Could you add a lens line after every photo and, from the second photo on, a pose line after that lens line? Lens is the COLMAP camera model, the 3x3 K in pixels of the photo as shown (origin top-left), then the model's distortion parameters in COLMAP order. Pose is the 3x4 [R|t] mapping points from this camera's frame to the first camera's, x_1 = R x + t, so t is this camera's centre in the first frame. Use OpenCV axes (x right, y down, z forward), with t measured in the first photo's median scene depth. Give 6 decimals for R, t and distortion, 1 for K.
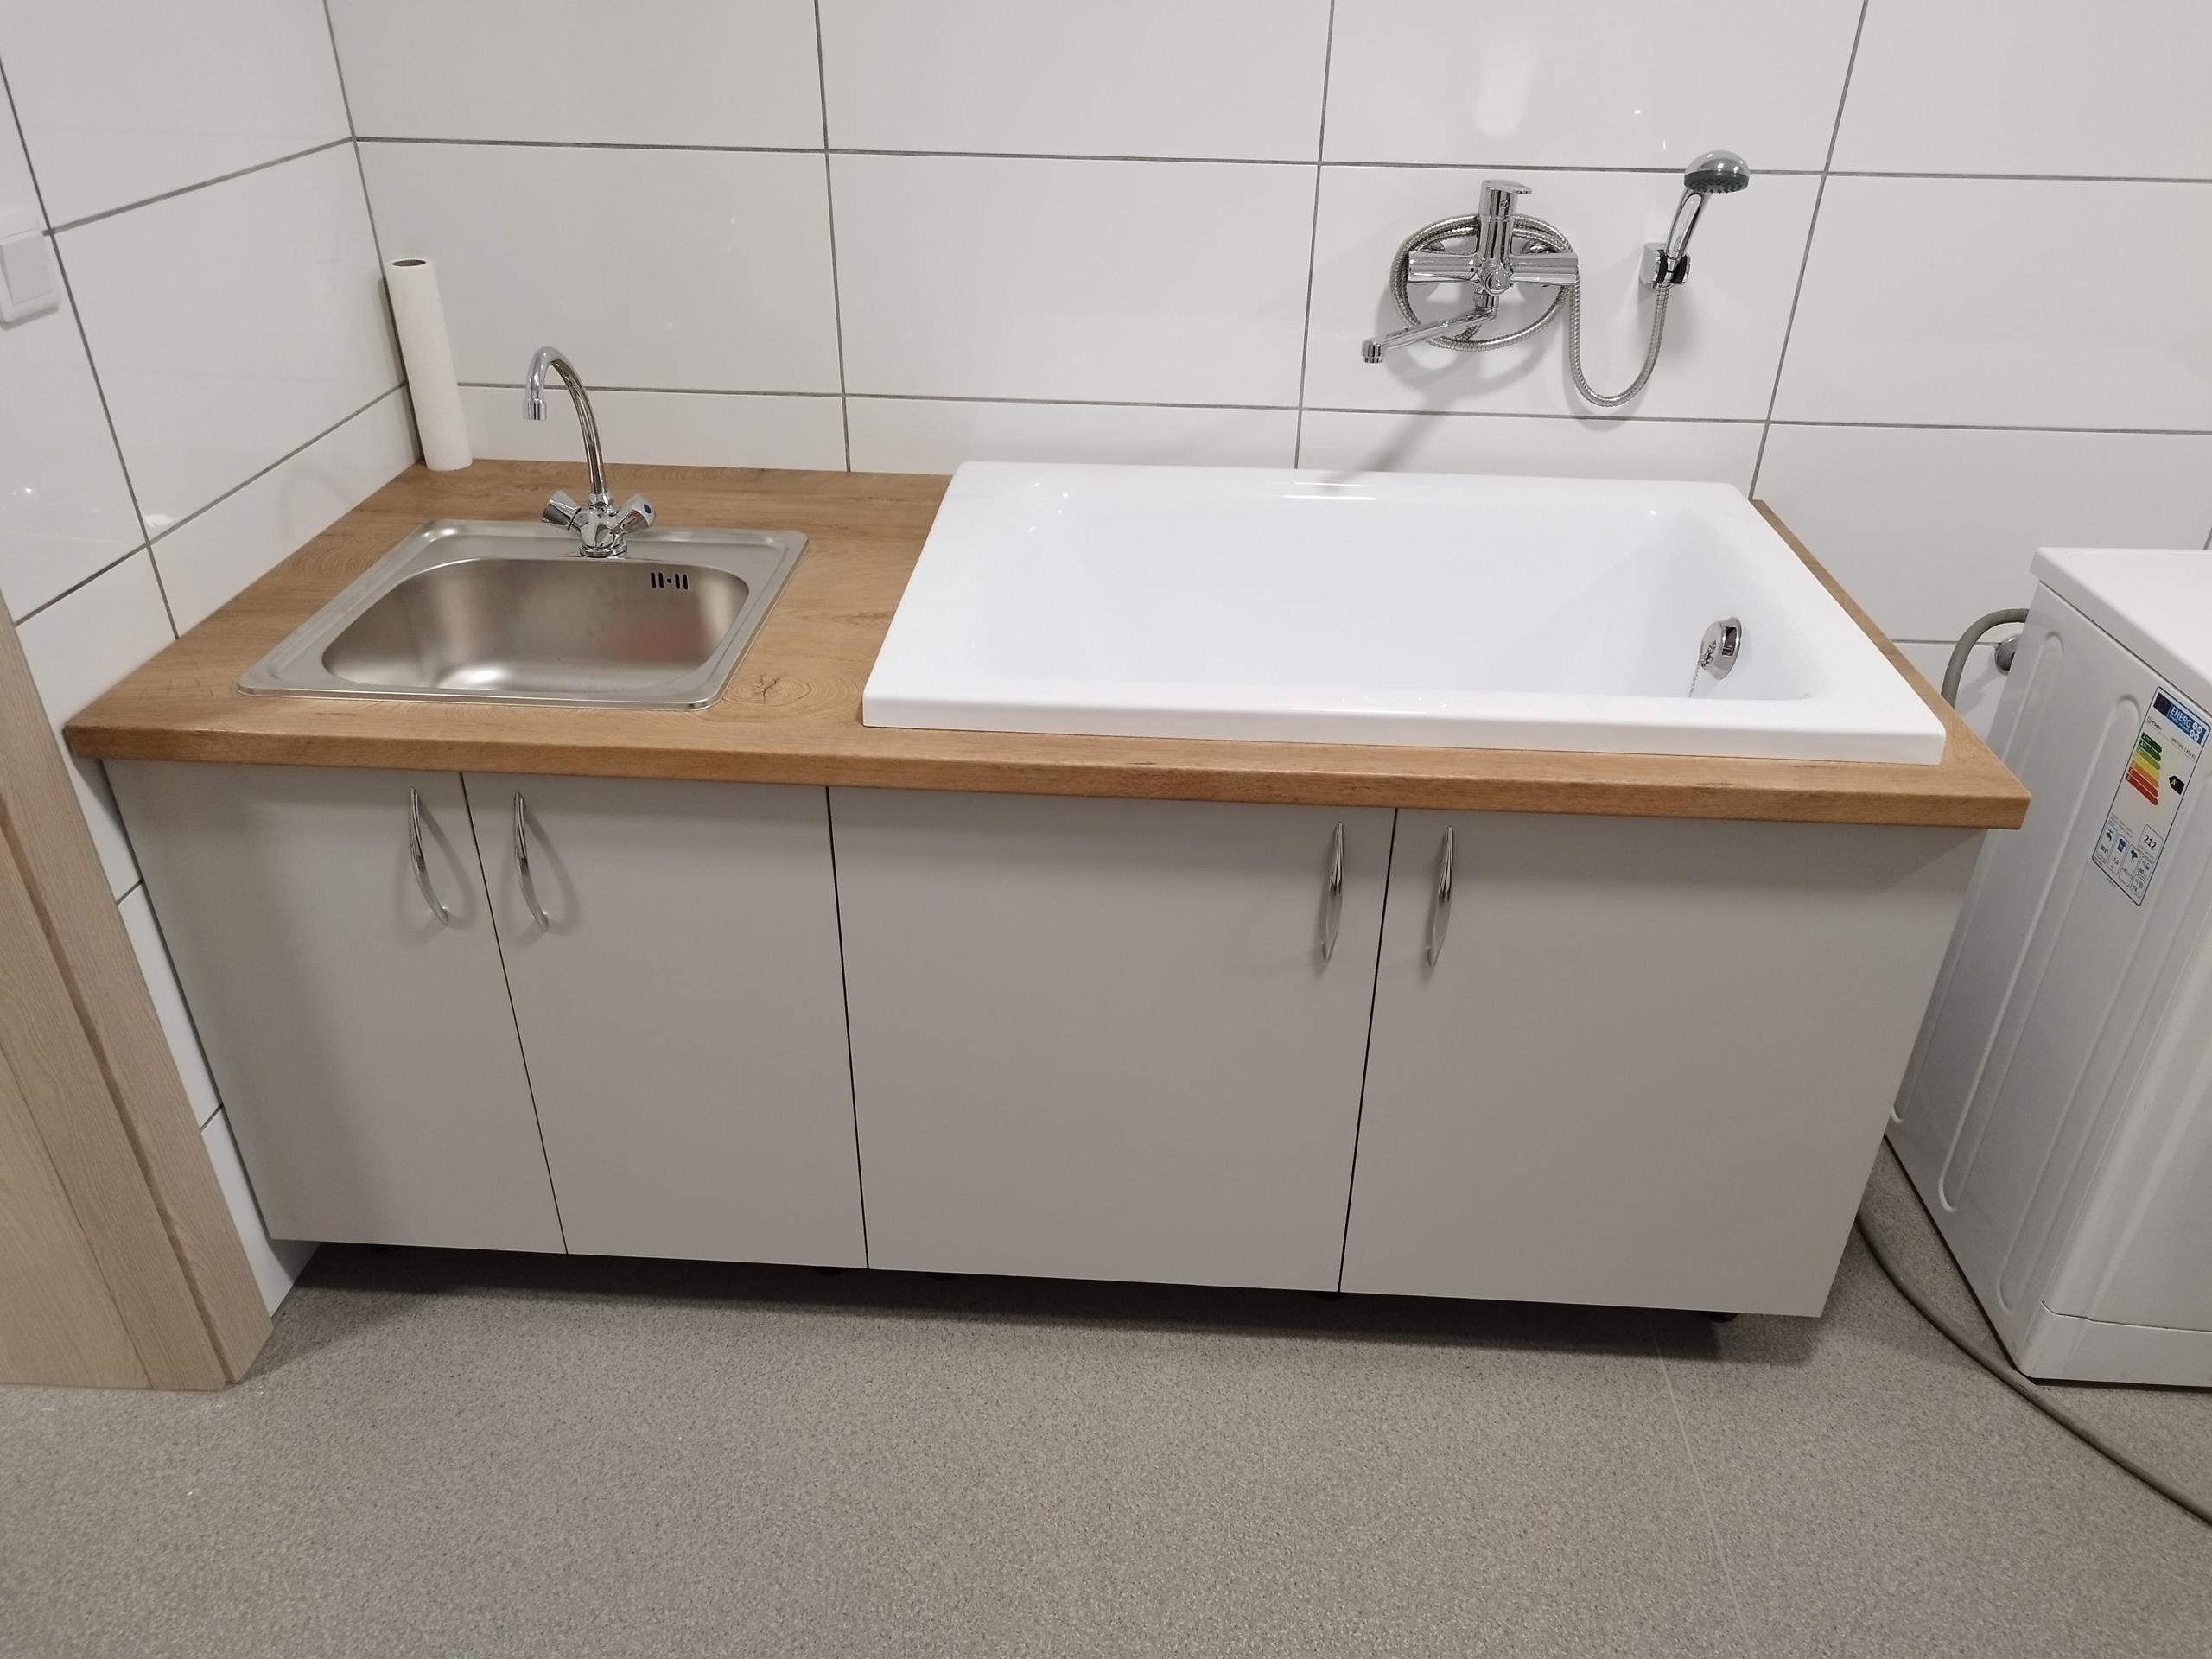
lens RADIAL K [[1589.2, 0, 1113.0], [0, 1589.2, 826.6], [0, 0, 1]] dist [0.012996, -0.008931]
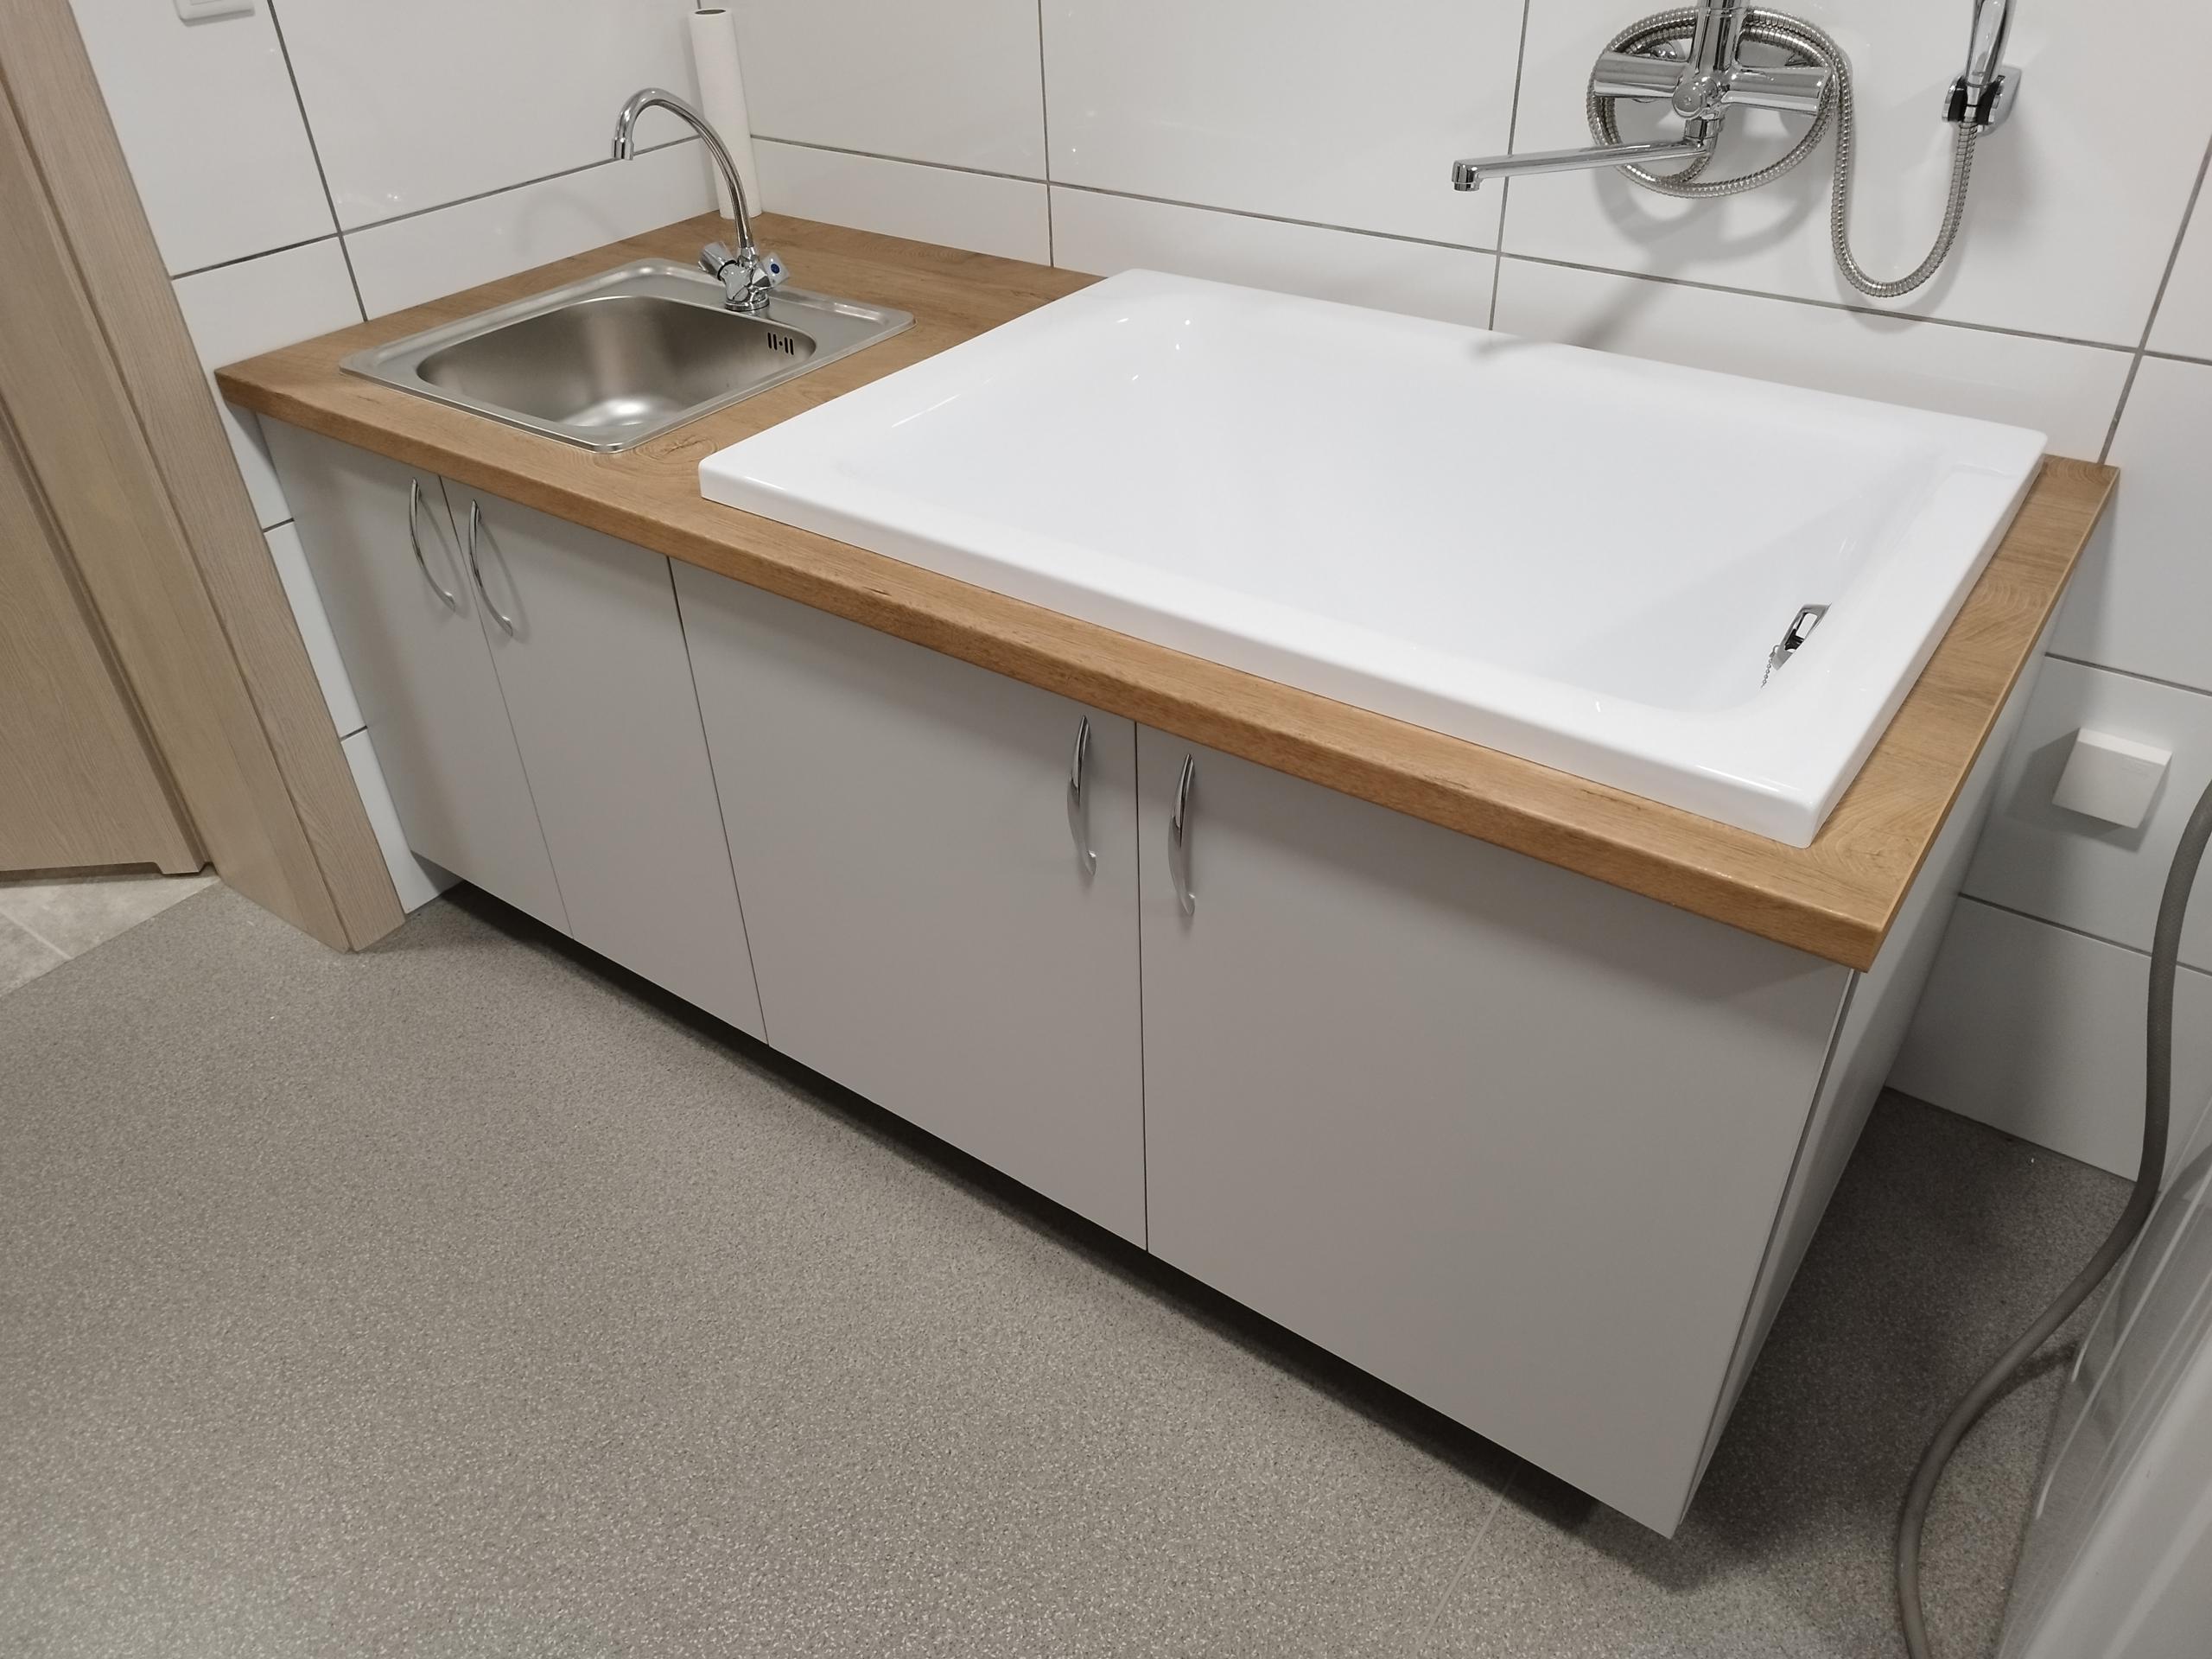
lens RADIAL K [[1589.2, 0, 1103.6], [0, 1589.2, 830.1], [0, 0, 1]] dist [0.012996, -0.008931]
pose [[0.841350, 0.284252, -0.459708, 0.492787], [-0.242124, 0.958639, 0.149626, -0.064653], [0.483225, -0.014582, 0.875375, 0.227333]]
